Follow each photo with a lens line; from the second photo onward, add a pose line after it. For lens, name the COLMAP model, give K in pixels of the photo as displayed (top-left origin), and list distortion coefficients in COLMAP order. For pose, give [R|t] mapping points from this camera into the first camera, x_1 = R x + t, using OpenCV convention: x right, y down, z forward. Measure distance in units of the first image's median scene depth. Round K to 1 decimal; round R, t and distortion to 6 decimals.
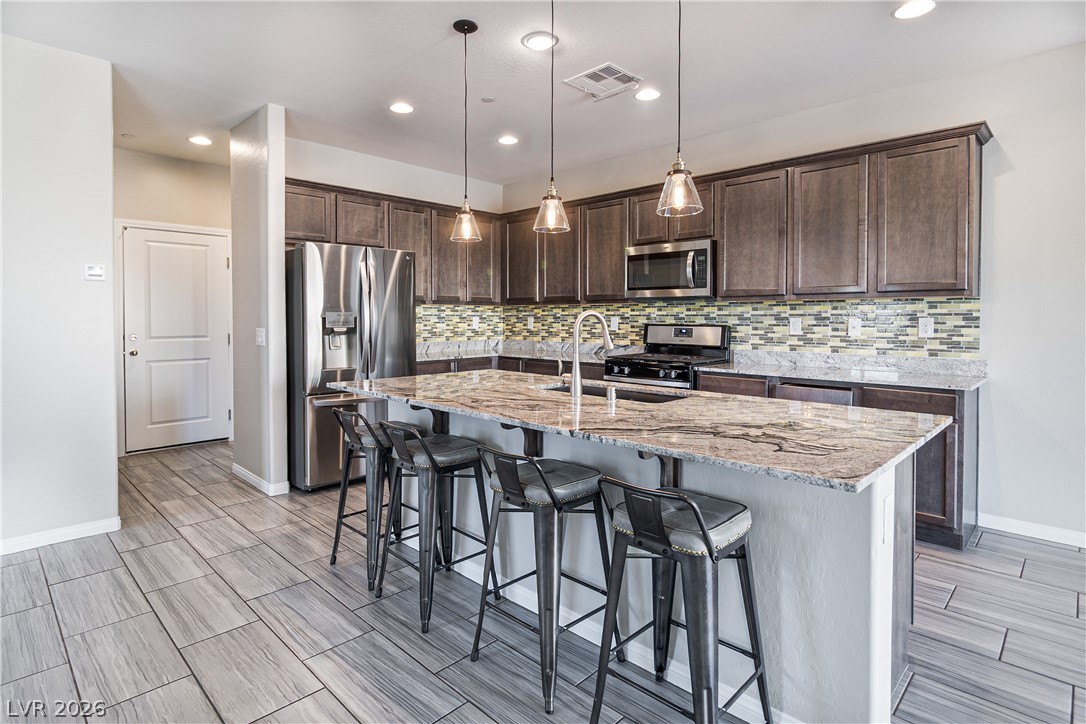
lens RADIAL K [[548.7, 0, 556.6], [0, 548.7, 325.9], [0, 0, 1]] dist [-0.000131, -0.003856]
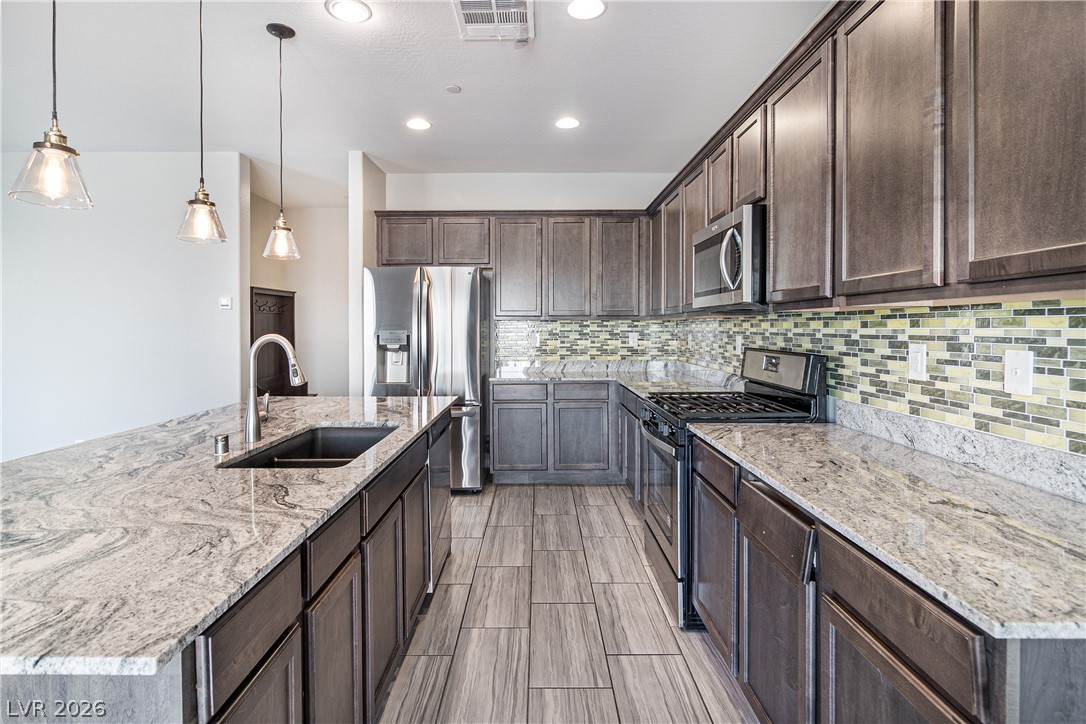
lens RADIAL K [[548.7, 0, 543.1], [0, 548.7, 337.4], [0, 0, 1]] dist [-0.000131, -0.003856]
pose [[0.682653, 0.013682, -0.730614, 0.543132], [-0.013083, 0.999893, 0.006500, -0.018629], [0.730625, 0.005121, 0.682760, 0.439480]]
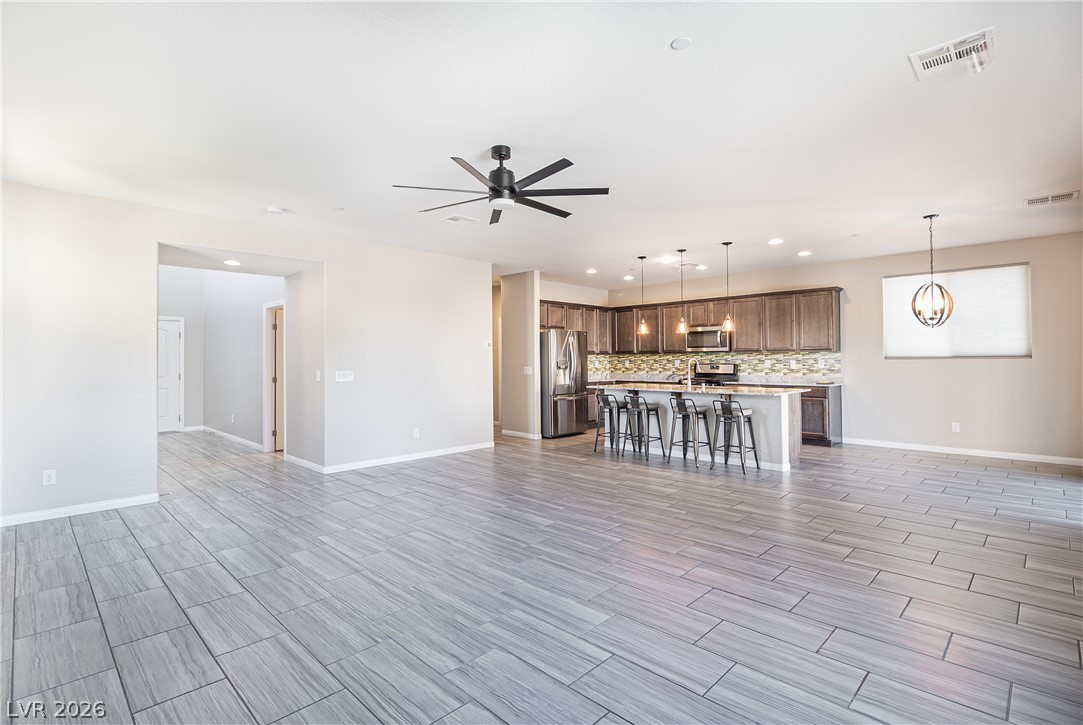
lens RADIAL K [[502.8, 0, 543.2], [0, 502.8, 356.2], [0, 0, 1]] dist [0.002873, 0.000854]
pose [[0.999584, -0.006354, -0.028149, -0.412478], [0.005599, 0.999625, -0.026790, 0.018228], [0.028309, 0.026622, 0.999245, -1.055405]]
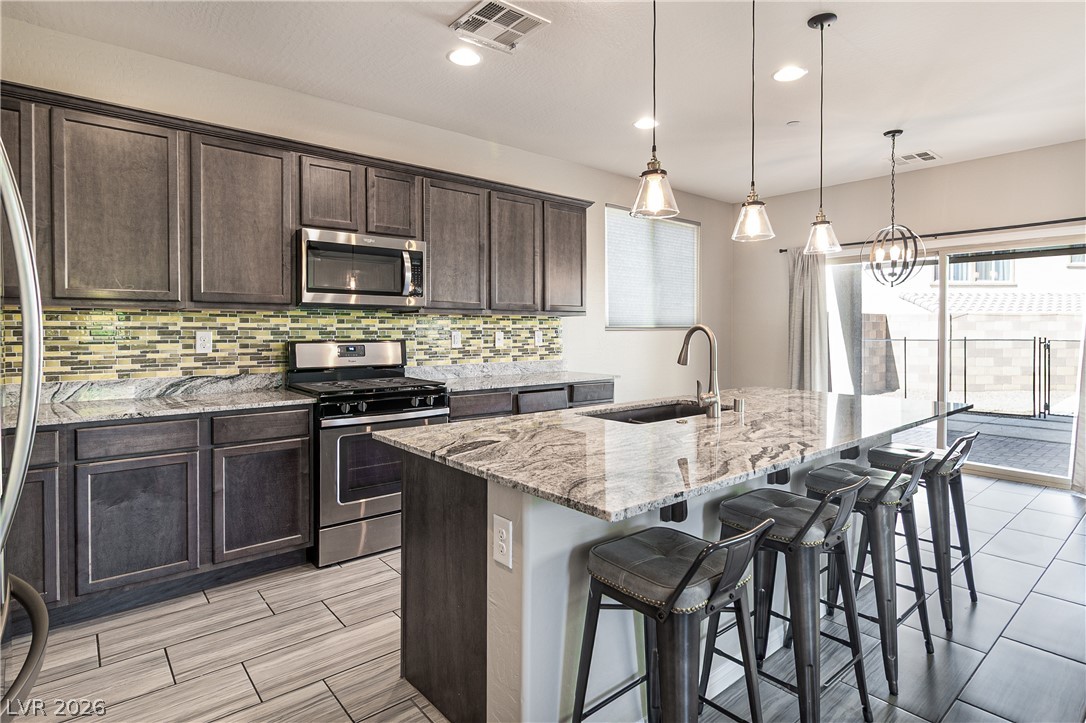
lens RADIAL K [[571.5, 0, 560.5], [0, 571.5, 336.3], [0, 0, 1]] dist [0.001221, 0.000001]
pose [[0.098009, -0.009612, 0.995139, -0.594915], [0.019305, 0.999784, 0.007755, -0.009813], [-0.994998, 0.018451, 0.098173, 0.682568]]
